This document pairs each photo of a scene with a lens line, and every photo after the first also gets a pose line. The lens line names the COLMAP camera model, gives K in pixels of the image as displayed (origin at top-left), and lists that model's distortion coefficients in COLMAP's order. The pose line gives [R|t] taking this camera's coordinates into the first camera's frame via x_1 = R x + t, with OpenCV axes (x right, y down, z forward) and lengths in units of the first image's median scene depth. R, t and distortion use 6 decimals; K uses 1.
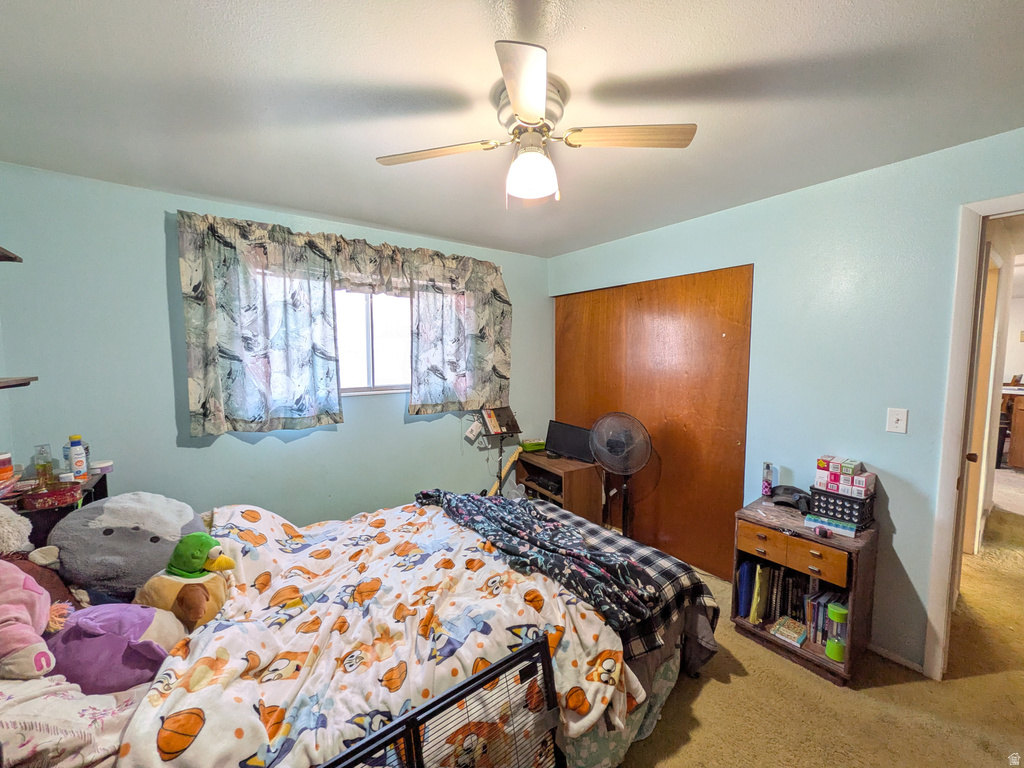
lens RADIAL K [[404.2, 0, 513.4], [0, 404.2, 381.8], [0, 0, 1]] dist [-0.002486, -0.000208]
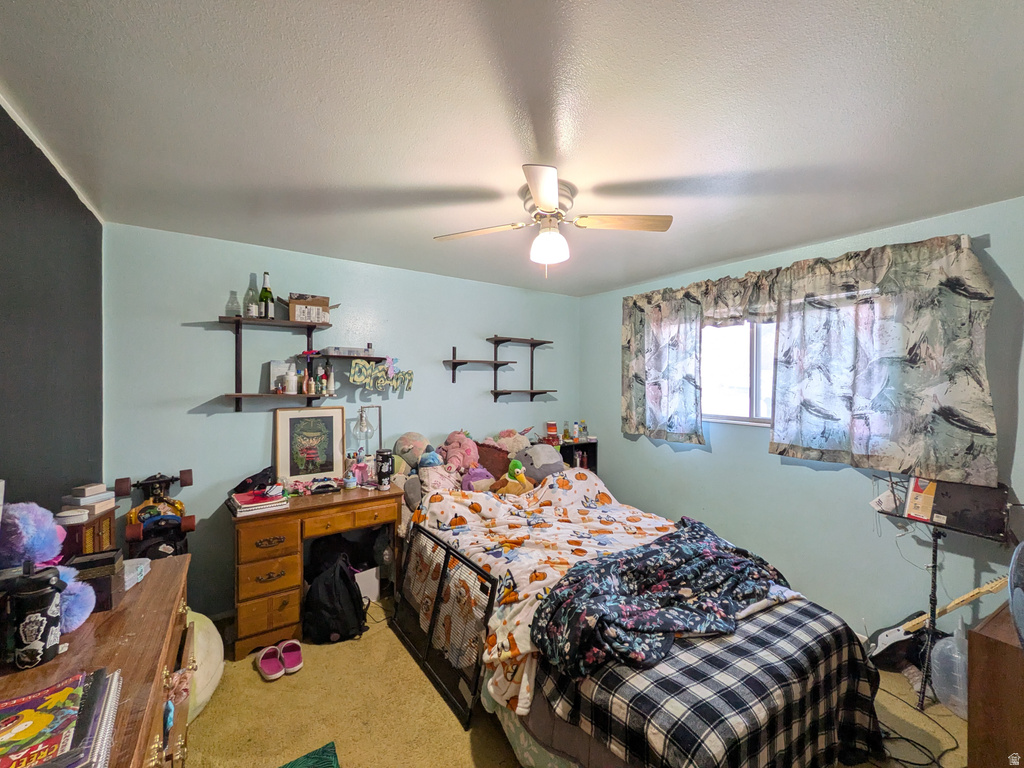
lens RADIAL K [[404.2, 0, 513.4], [0, 404.2, 381.8], [0, 0, 1]] dist [-0.002486, -0.000208]
pose [[-0.028856, 0.011907, -0.999513, 0.696739], [-0.078161, 0.996841, 0.014132, -0.045926], [0.996523, 0.078531, -0.027834, 0.480543]]
